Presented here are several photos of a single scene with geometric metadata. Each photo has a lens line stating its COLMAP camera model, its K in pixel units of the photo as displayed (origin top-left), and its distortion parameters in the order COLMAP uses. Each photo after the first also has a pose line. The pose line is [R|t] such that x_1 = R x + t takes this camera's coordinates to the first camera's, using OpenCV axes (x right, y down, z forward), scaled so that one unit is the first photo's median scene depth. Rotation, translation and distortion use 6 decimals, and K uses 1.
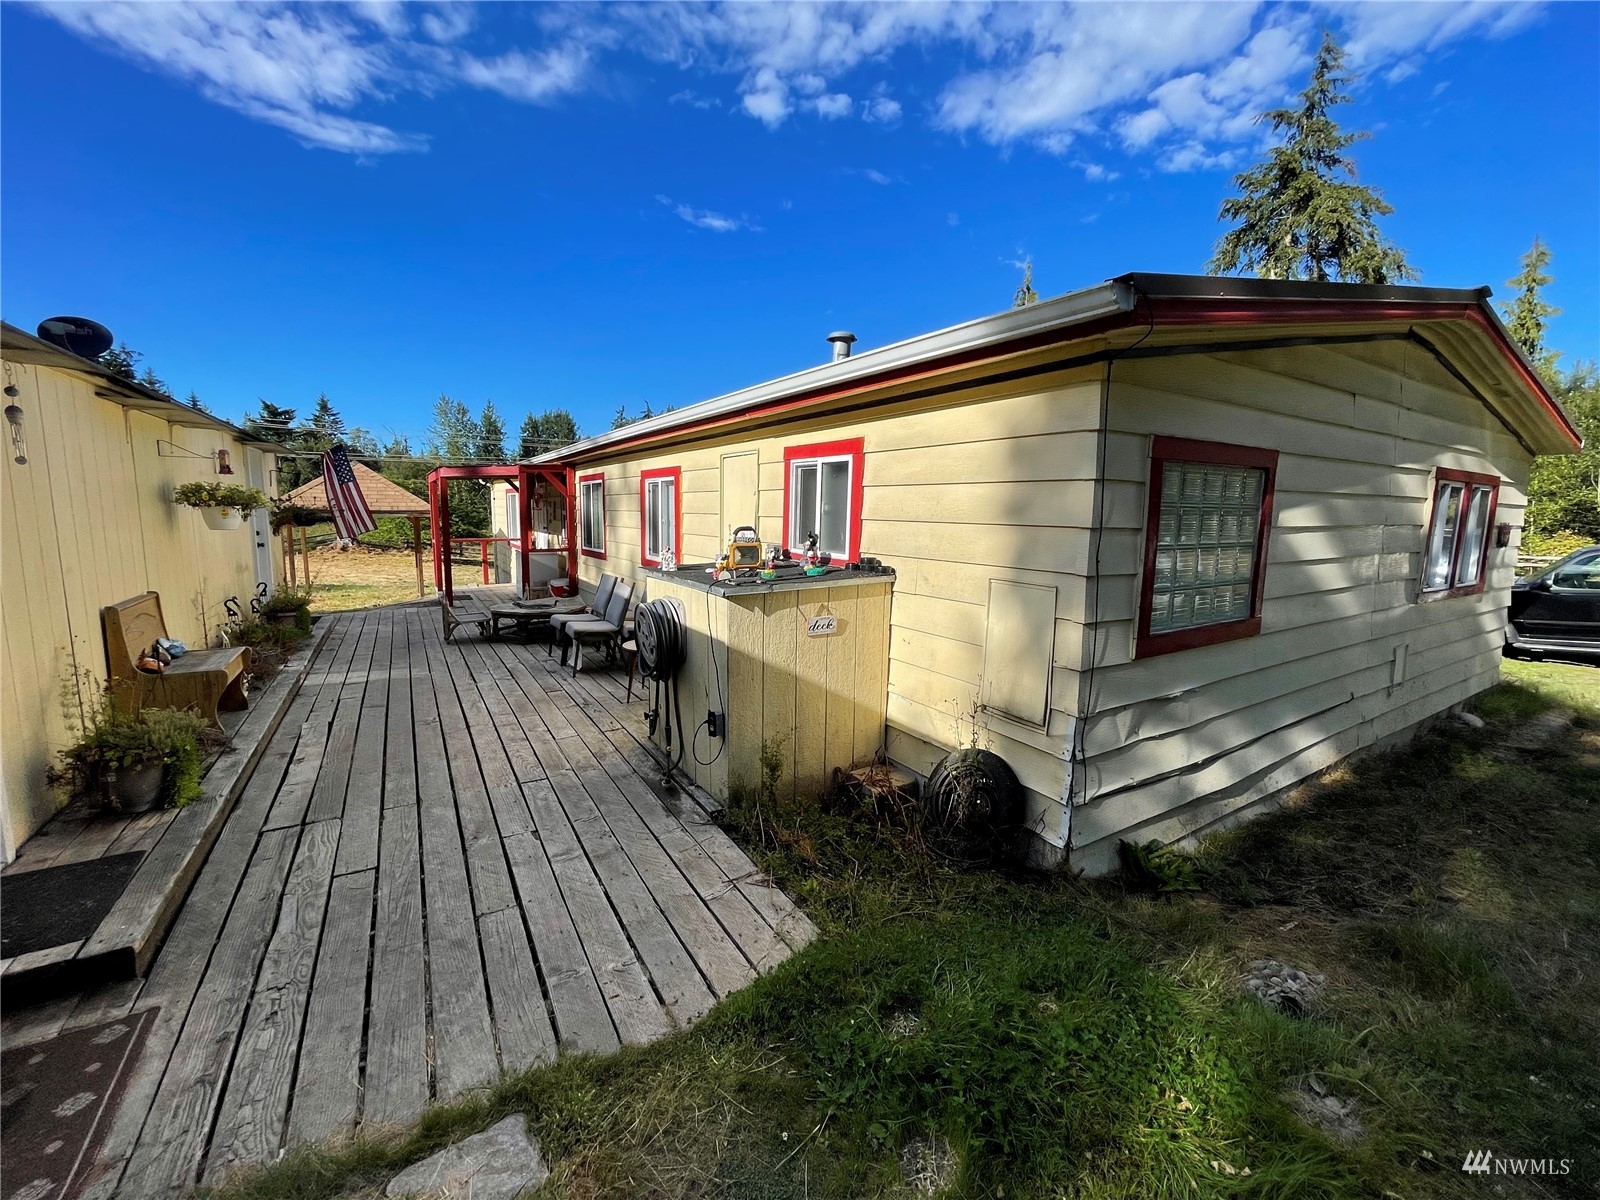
lens RADIAL K [[654.6, 0, 791.9], [0, 654.6, 597.3], [0, 0, 1]] dist [0.018613, -0.002187]
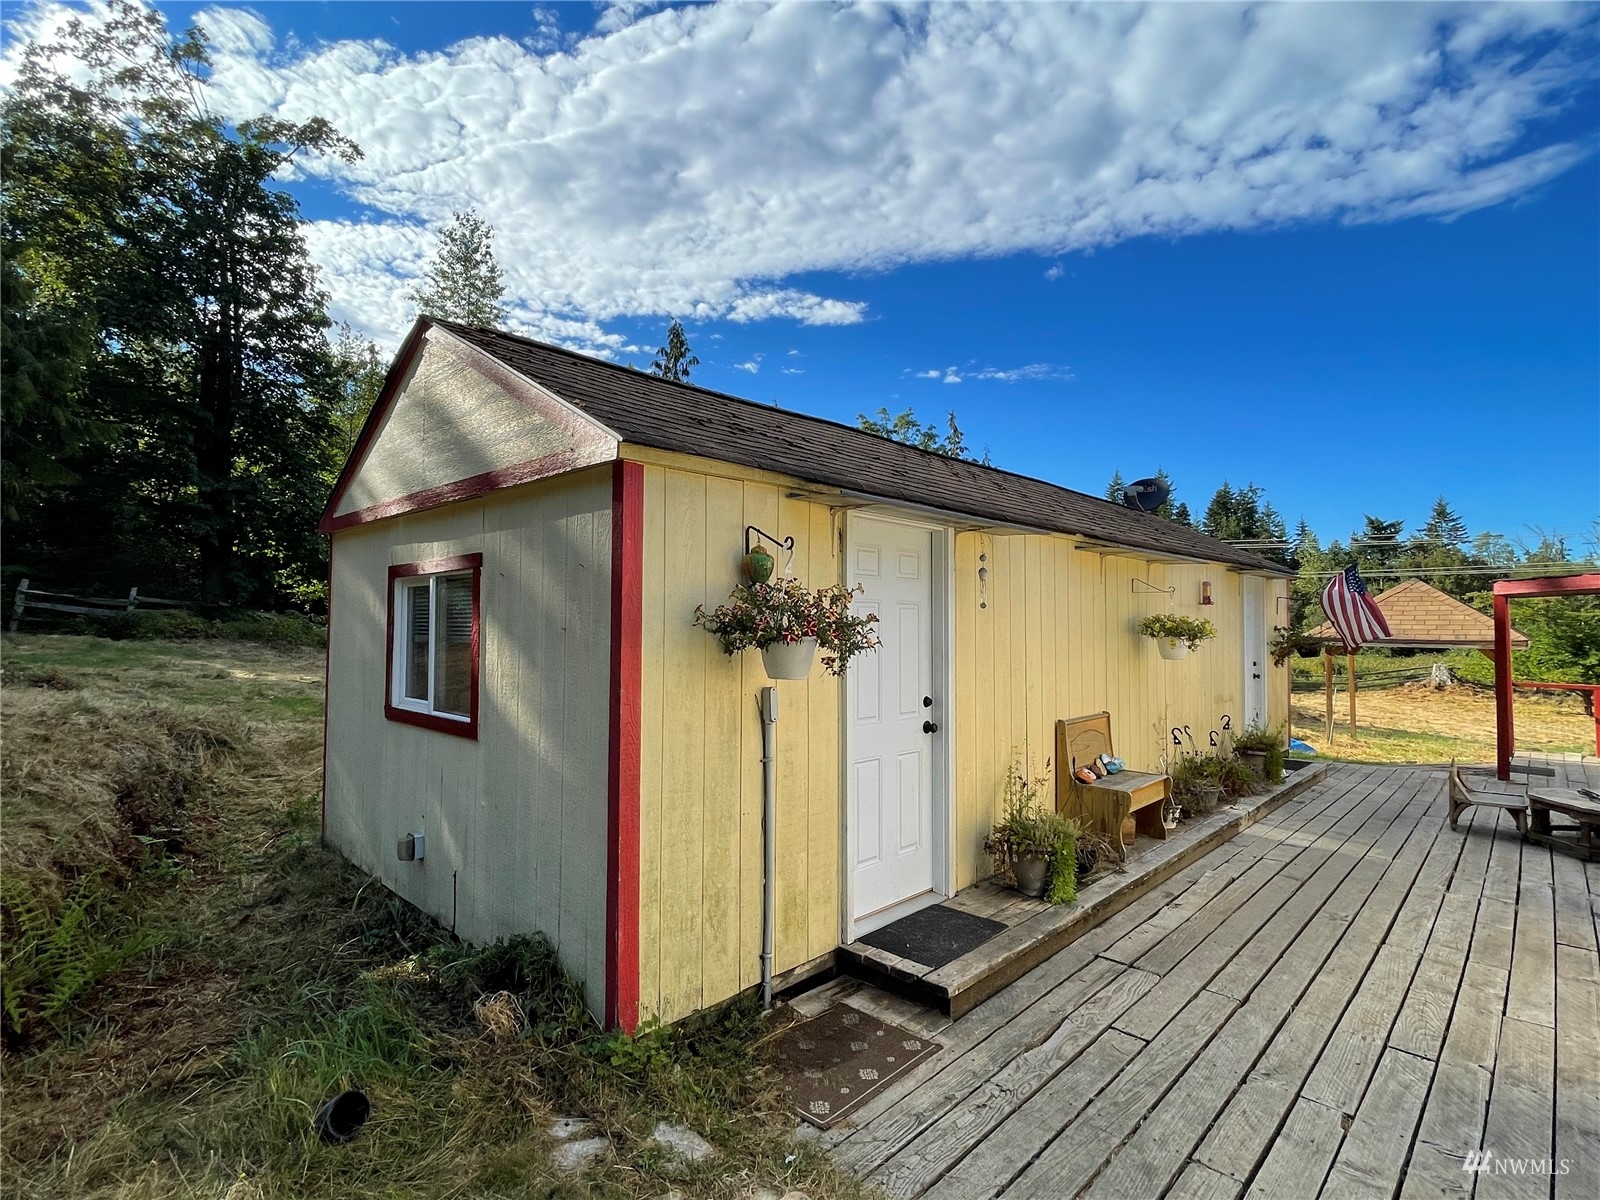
lens RADIAL K [[783.9, 0, 796.5], [0, 783.9, 595.8], [0, 0, 1]] dist [-0.000327, 0.004272]
pose [[0.271620, -0.042997, -0.961444, 0.221017], [-0.133888, 0.987599, -0.081992, -0.027111], [0.953046, 0.150997, 0.262495, 0.136091]]
